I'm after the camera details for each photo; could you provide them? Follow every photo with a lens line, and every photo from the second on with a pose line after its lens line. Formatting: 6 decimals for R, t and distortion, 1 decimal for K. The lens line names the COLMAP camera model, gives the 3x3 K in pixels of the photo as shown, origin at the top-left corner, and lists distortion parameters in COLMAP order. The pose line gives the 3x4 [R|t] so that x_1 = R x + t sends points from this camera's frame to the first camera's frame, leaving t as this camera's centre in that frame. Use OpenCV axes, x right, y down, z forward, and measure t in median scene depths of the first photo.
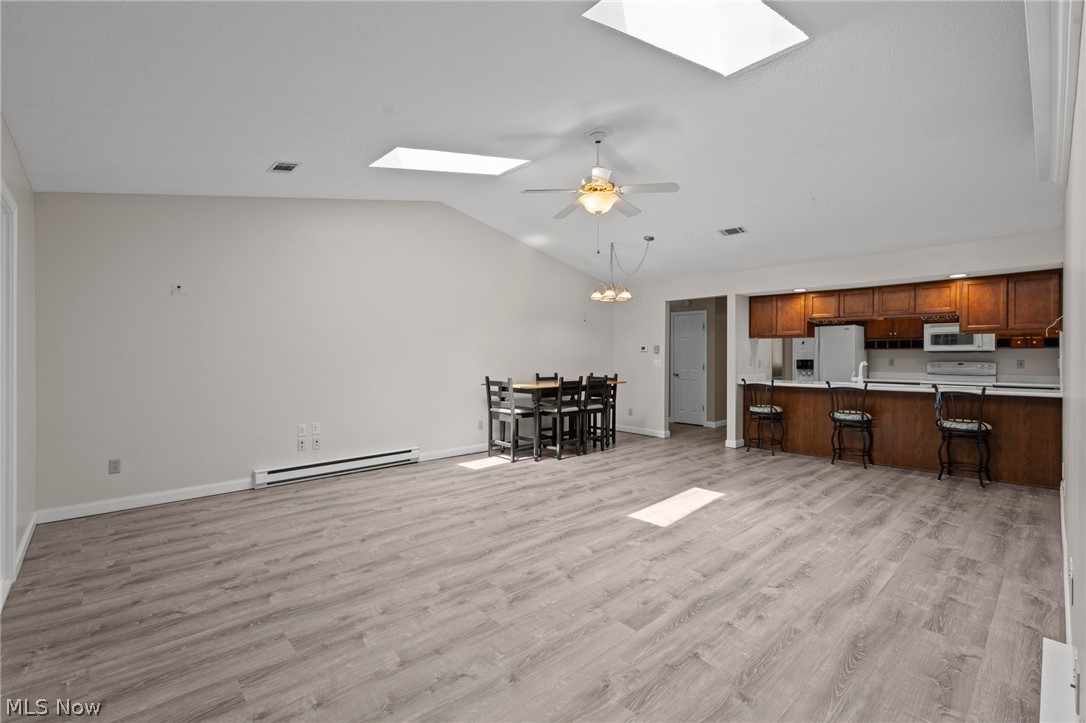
lens RADIAL K [[472.3, 0, 552.0], [0, 472.3, 356.9], [0, 0, 1]] dist [-0.000046, -0.000482]
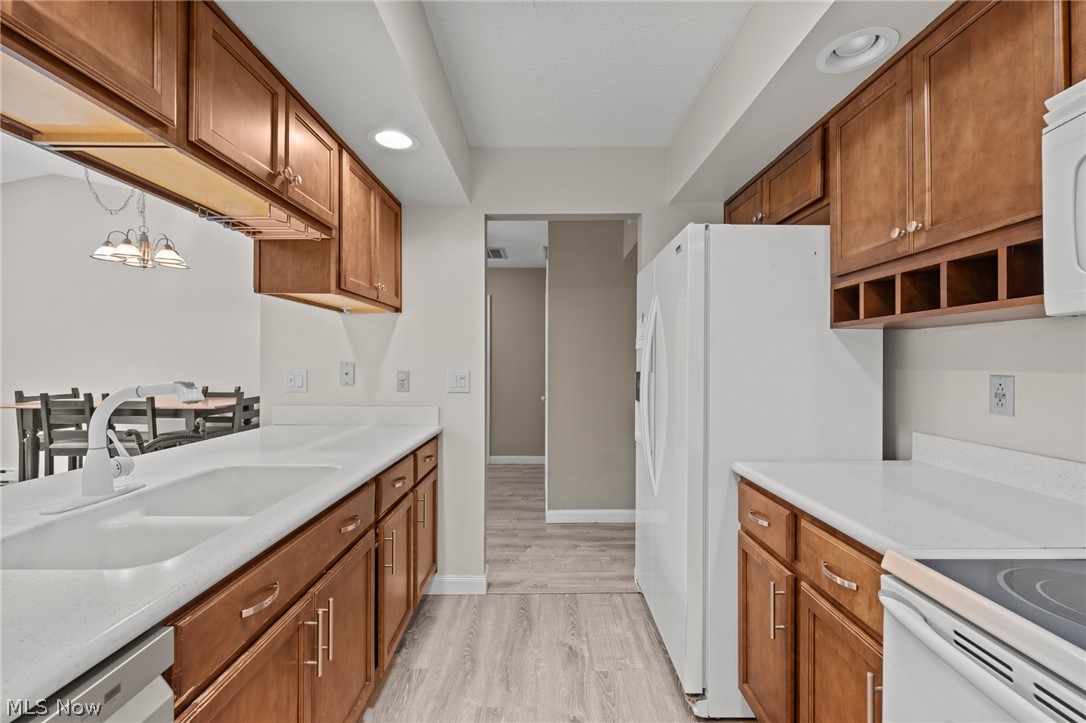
lens RADIAL K [[461.4, 0, 544.3], [0, 461.4, 360.8], [0, 0, 1]] dist [0.000675, -0.000117]
pose [[0.725979, -0.002589, -0.687712, 1.653814], [-0.001949, 0.999981, -0.005822, 0.000465], [0.687714, 0.005567, 0.725960, 1.764429]]
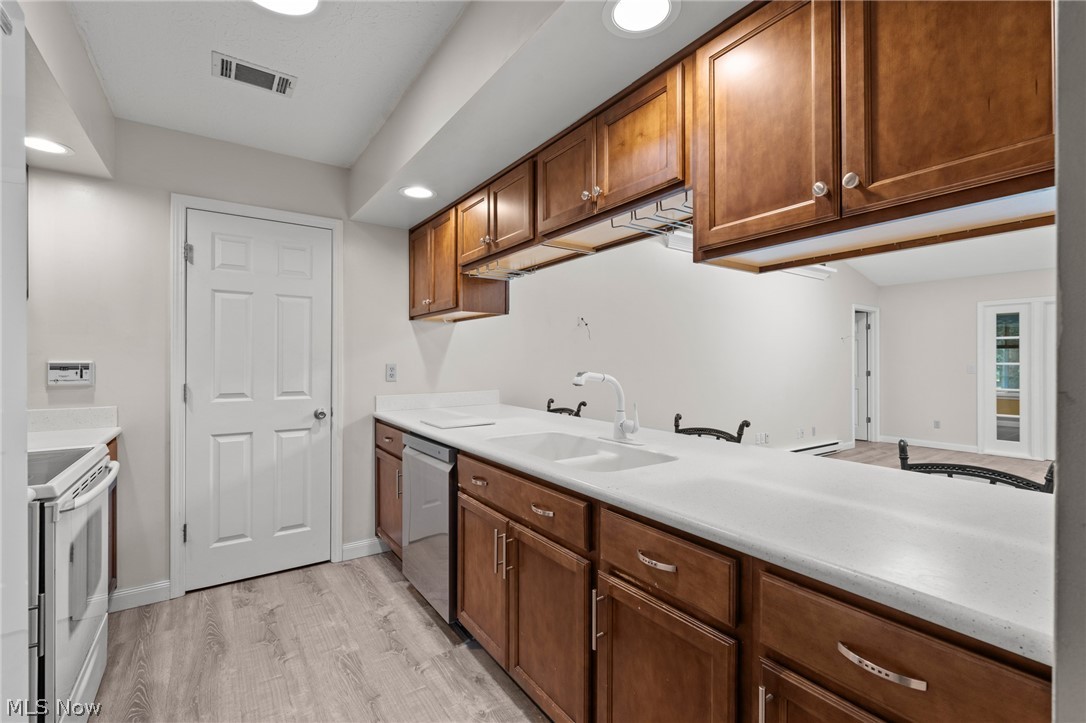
lens RADIAL K [[472.3, 0, 544.9], [0, 472.3, 360.1], [0, 0, 1]] dist [-0.000046, -0.000482]
pose [[-0.988598, -0.005819, 0.150468, 1.171175], [-0.005879, 0.999983, 0.000049, 0.001389], [-0.150466, -0.000836, -0.988615, 2.394868]]
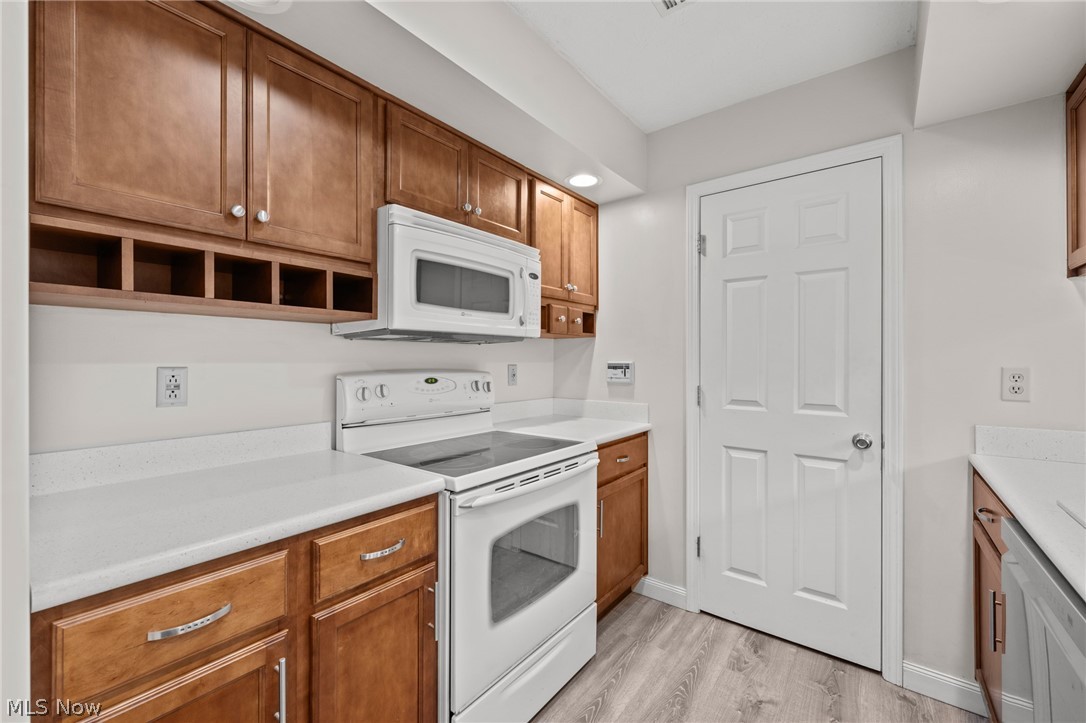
lens RADIAL K [[461.4, 0, 497.1], [0, 461.4, 358.4], [0, 0, 1]] dist [0.000675, -0.000117]
pose [[-0.157588, -0.000484, 0.987505, 1.229510], [-0.000501, 1.000000, 0.000410, 0.001648], [-0.987505, -0.000431, -0.157588, 2.102133]]
